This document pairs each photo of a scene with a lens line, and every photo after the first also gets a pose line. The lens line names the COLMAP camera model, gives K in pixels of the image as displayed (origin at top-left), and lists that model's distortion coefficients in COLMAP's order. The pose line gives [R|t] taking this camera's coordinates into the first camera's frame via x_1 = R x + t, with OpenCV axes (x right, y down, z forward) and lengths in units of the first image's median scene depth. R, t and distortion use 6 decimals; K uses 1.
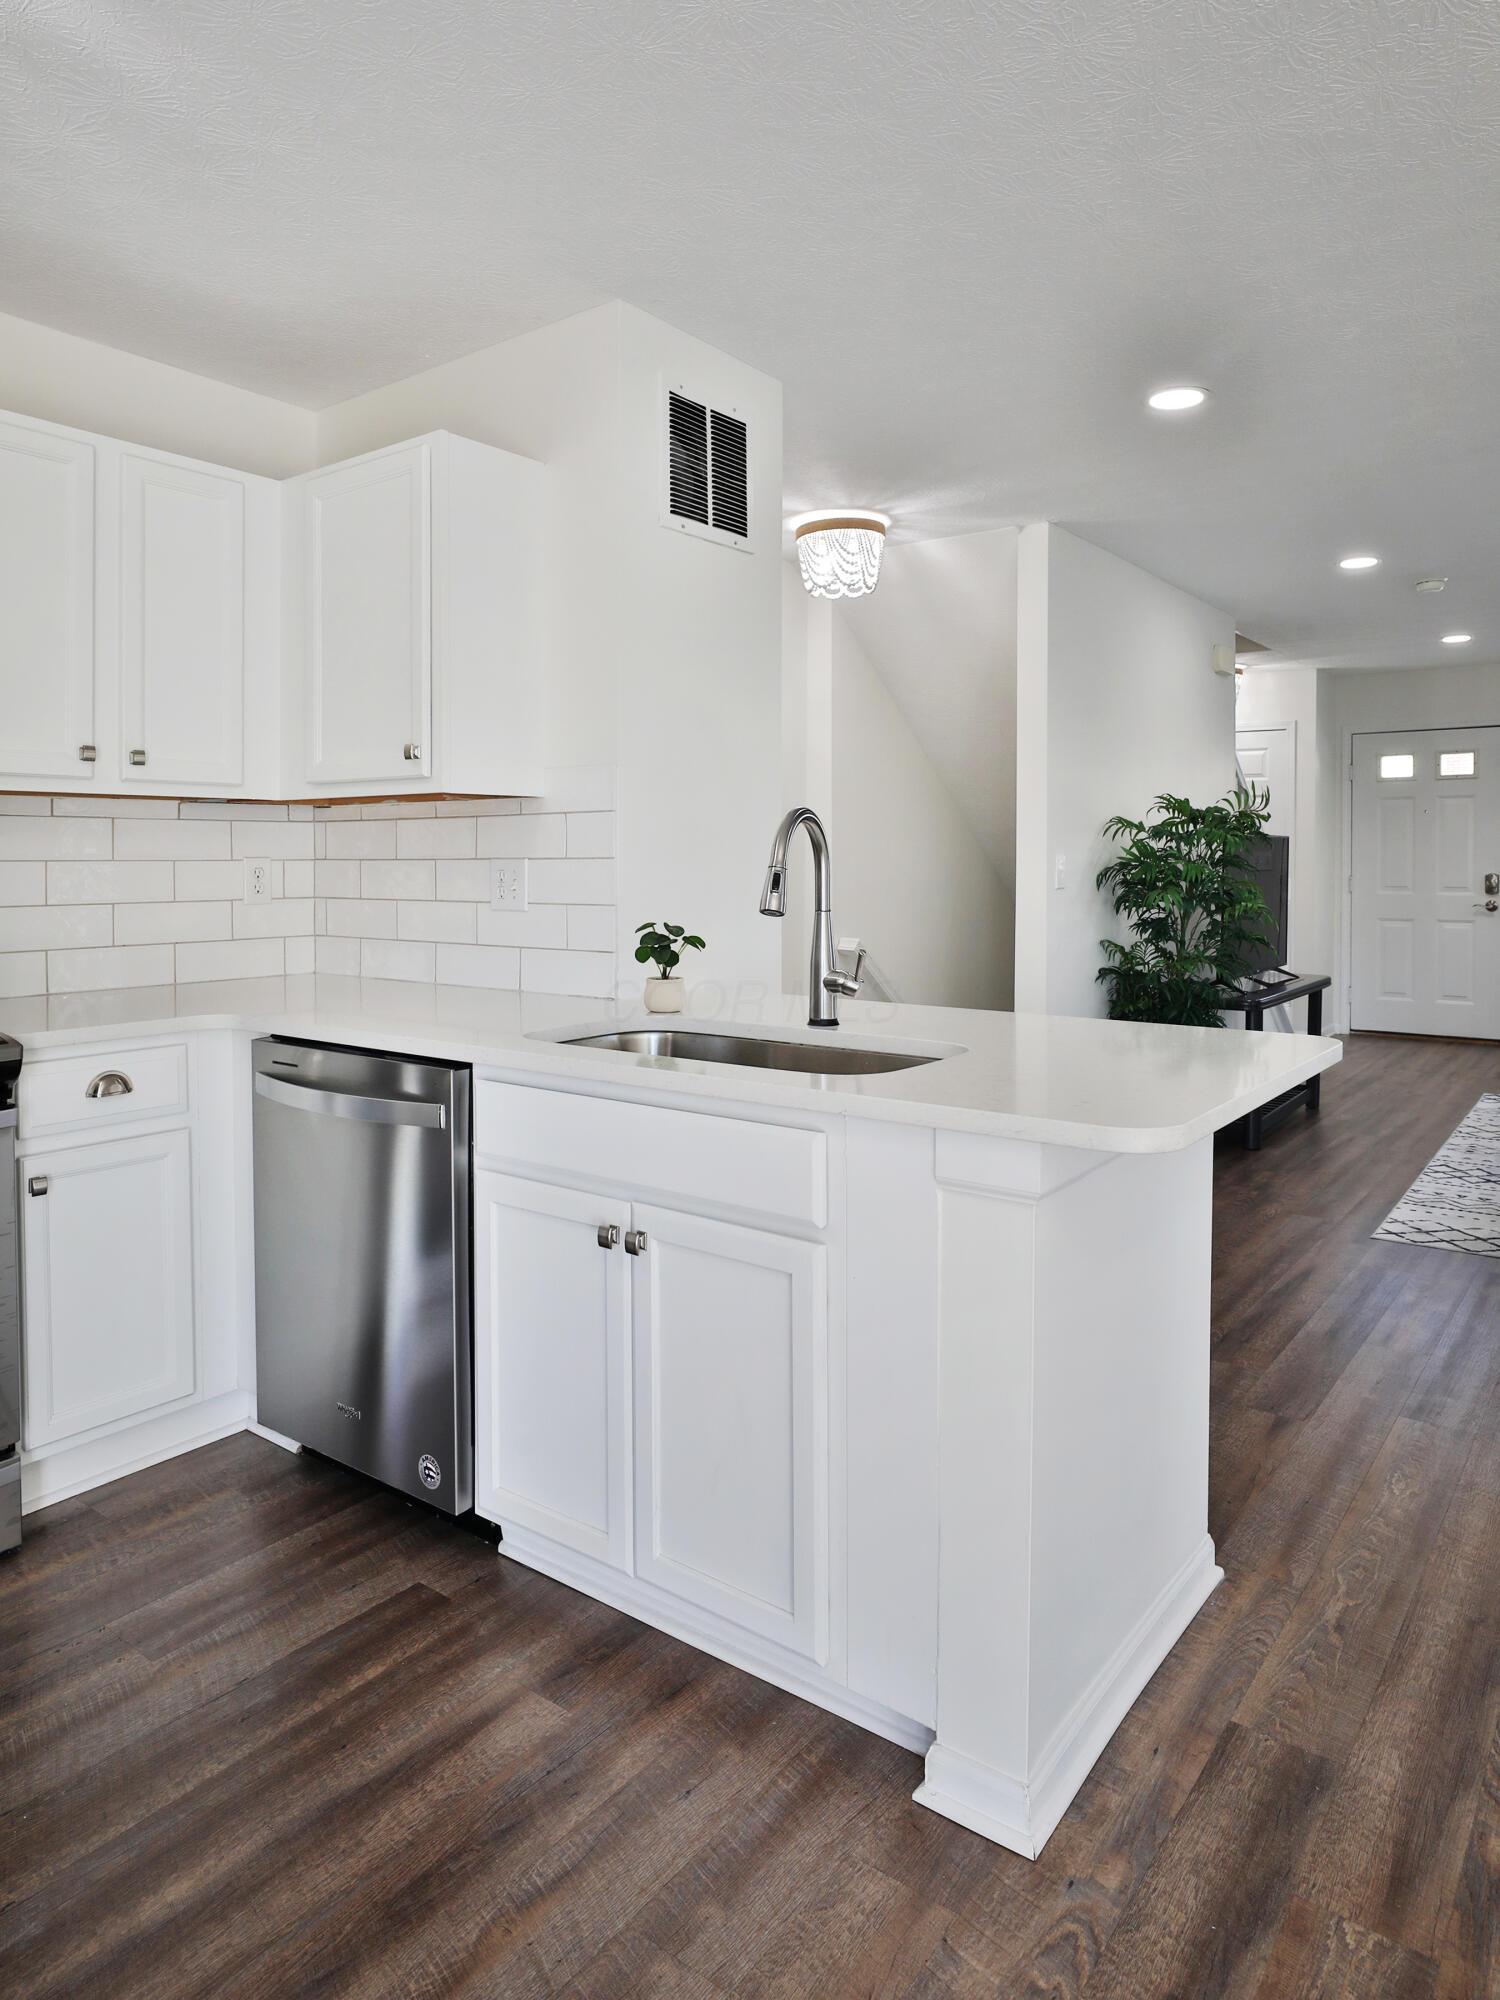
lens RADIAL K [[1254.7, 0, 748.0], [0, 1254.7, 925.0], [0, 0, 1]] dist [-0.058740, -0.001585]
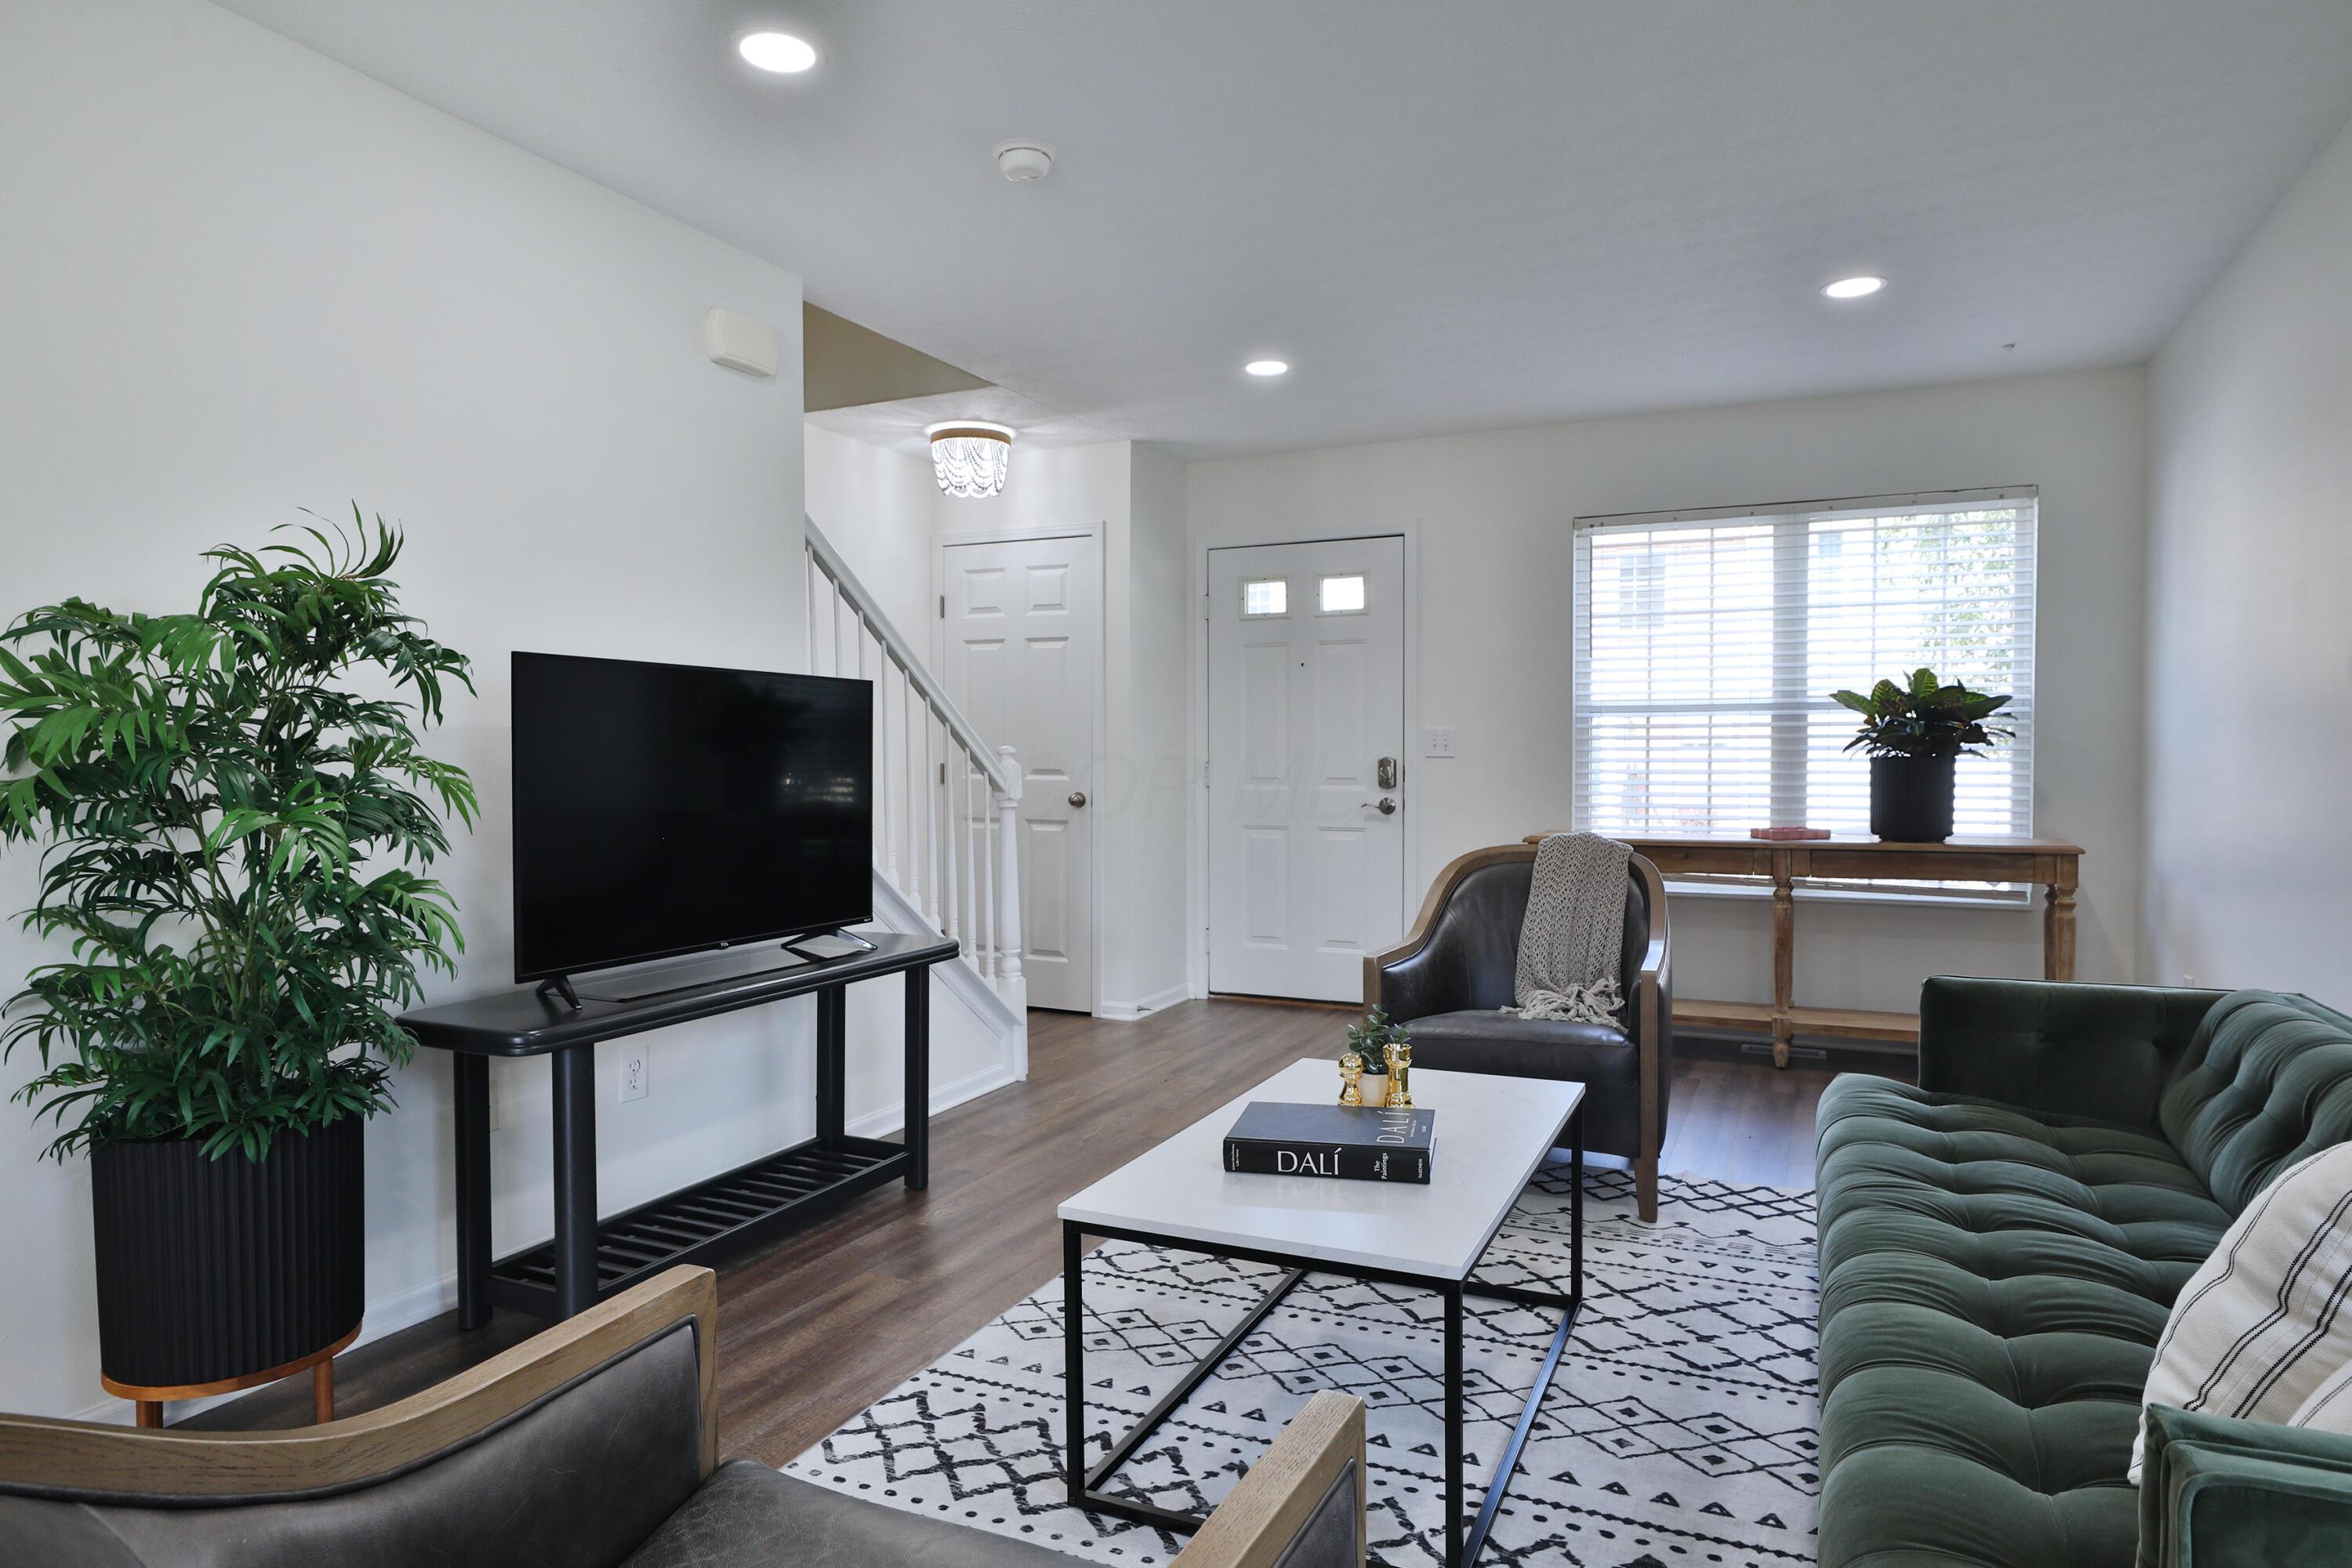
lens RADIAL K [[1377.7, 0, 1170.8], [0, 1377.7, 784.9], [0, 0, 1]] dist [0.001128, -0.000319]
pose [[0.976341, 0.005262, 0.216174, 0.879240], [0.000609, 0.999633, -0.027083, -0.019174], [-0.216237, 0.026574, 0.975979, 0.796439]]
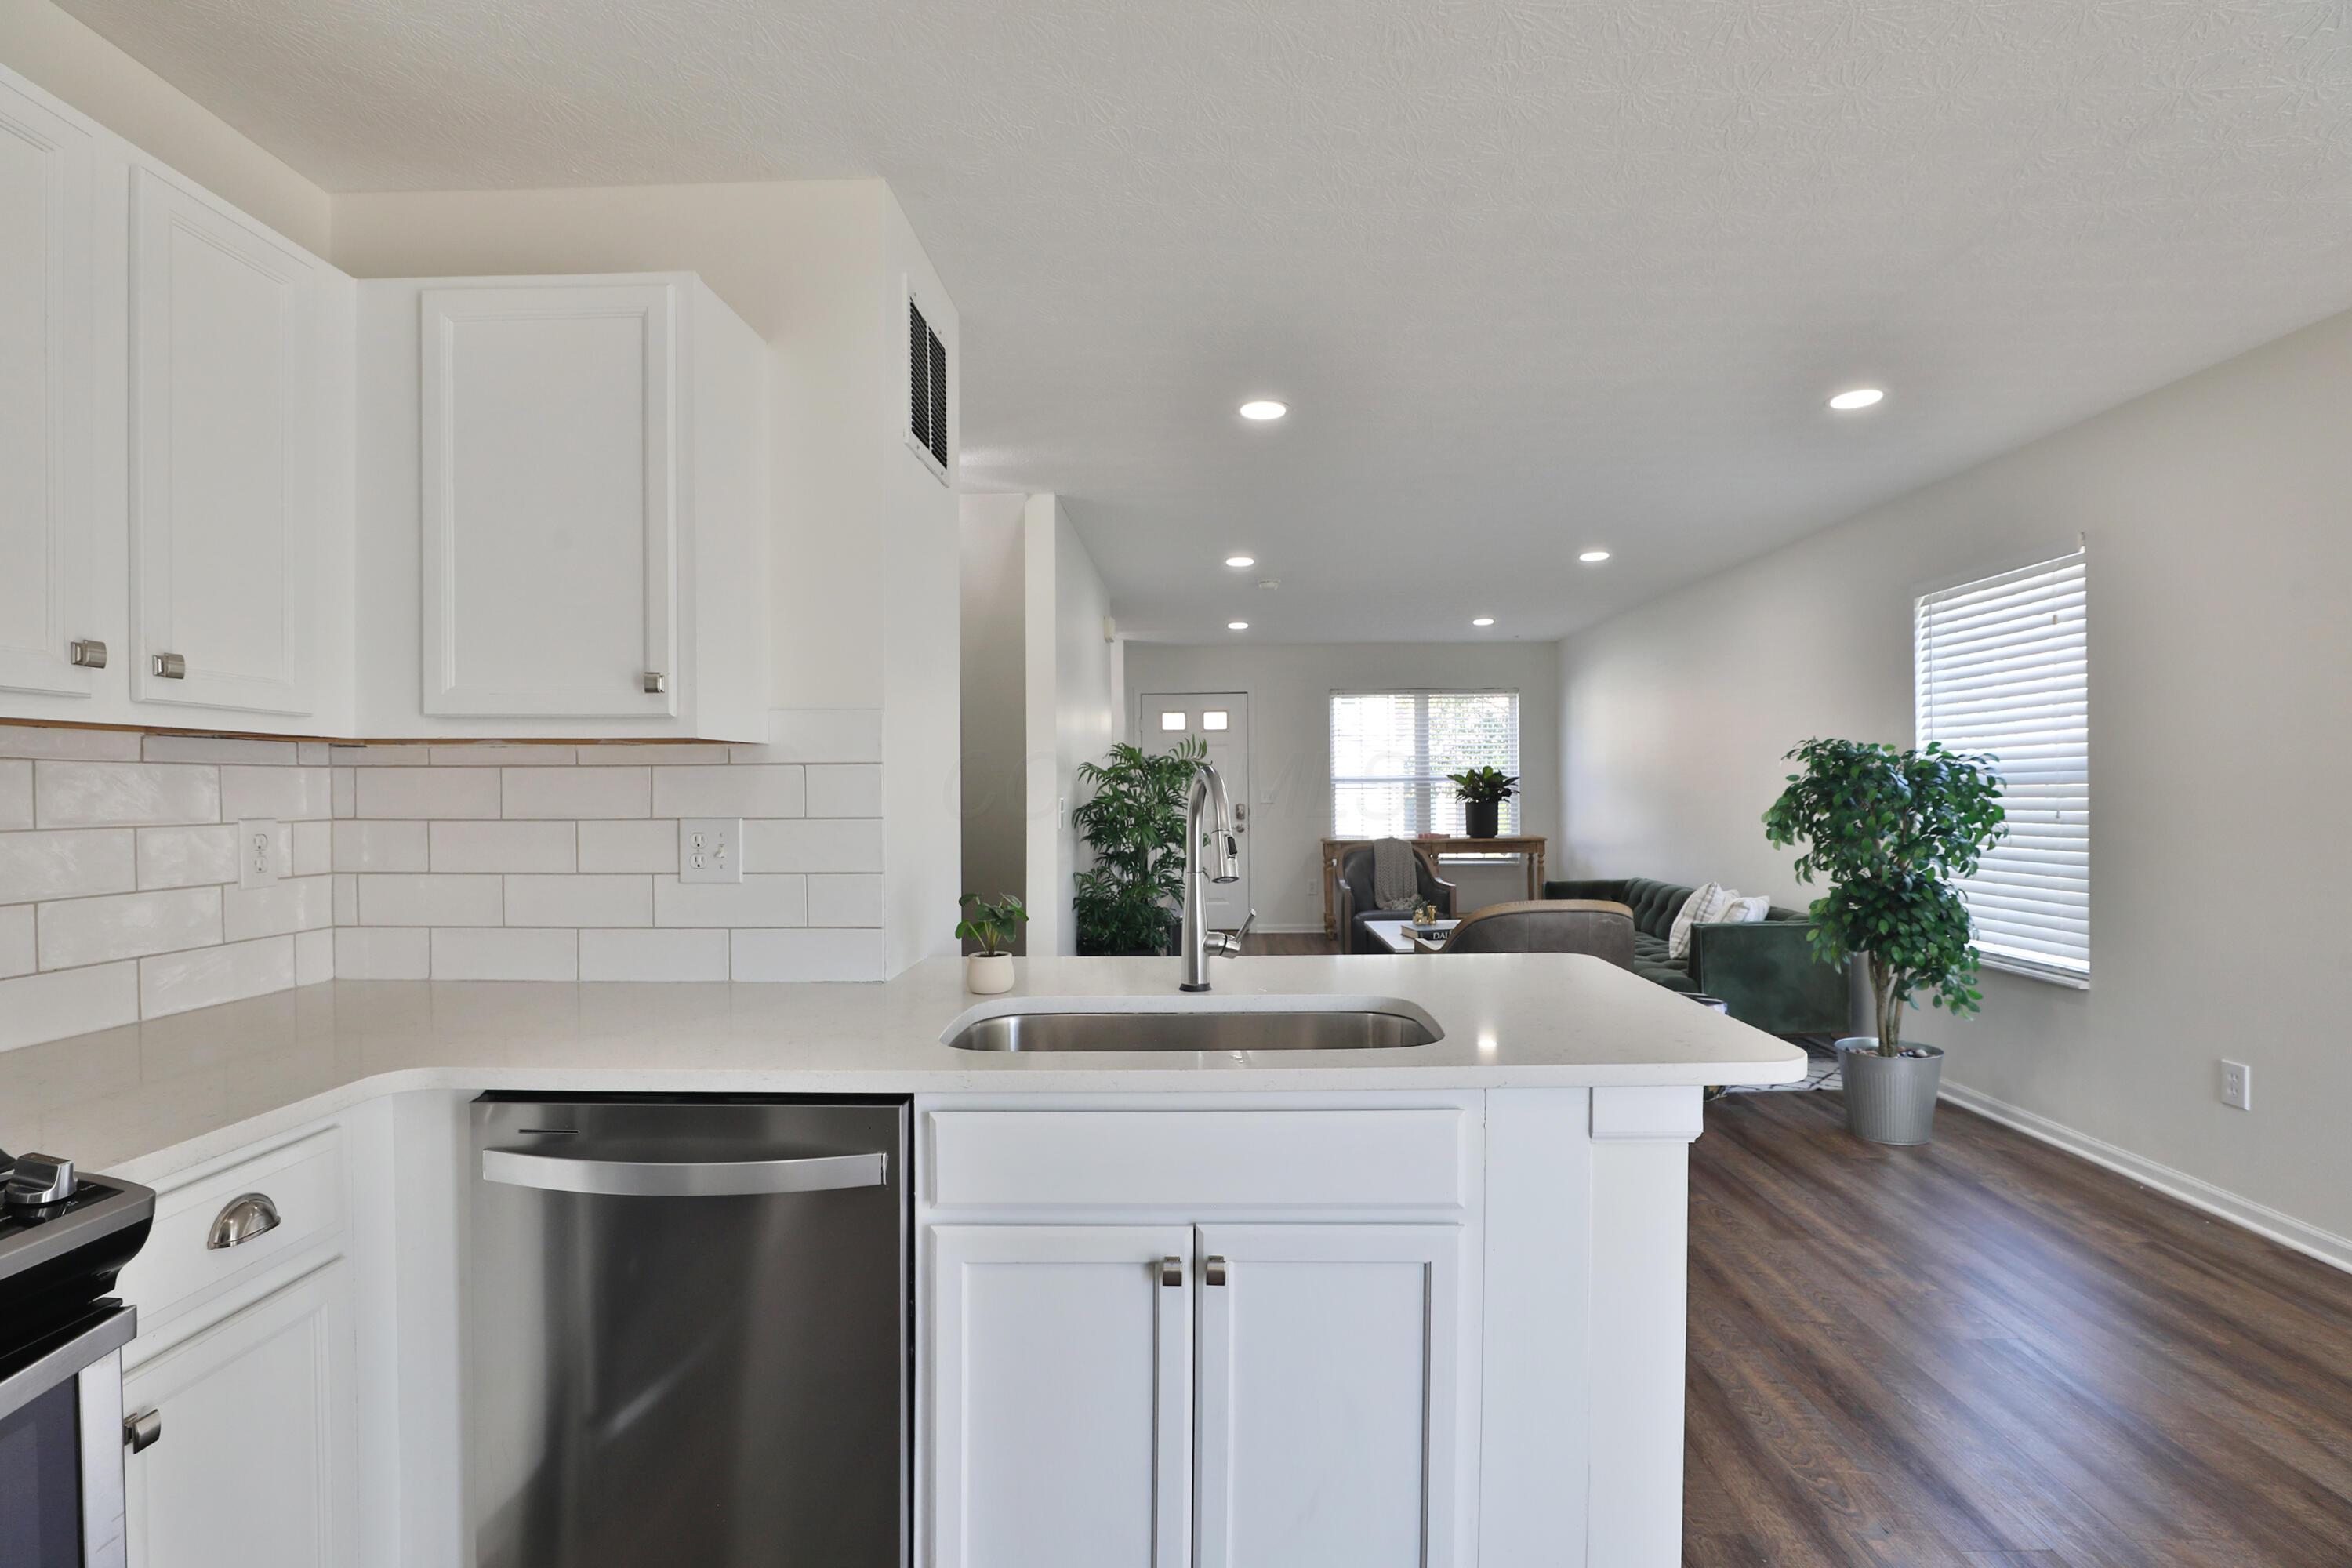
lens RADIAL K [[1096.8, 0, 1190.5], [0, 1096.8, 798.6], [0, 0, 1]] dist [-0.037711, -0.001025]
pose [[0.799617, -0.006073, 0.600480, -0.366883], [0.031028, 0.999031, -0.031214, -0.034348], [-0.599709, 0.043591, 0.799030, 0.253586]]
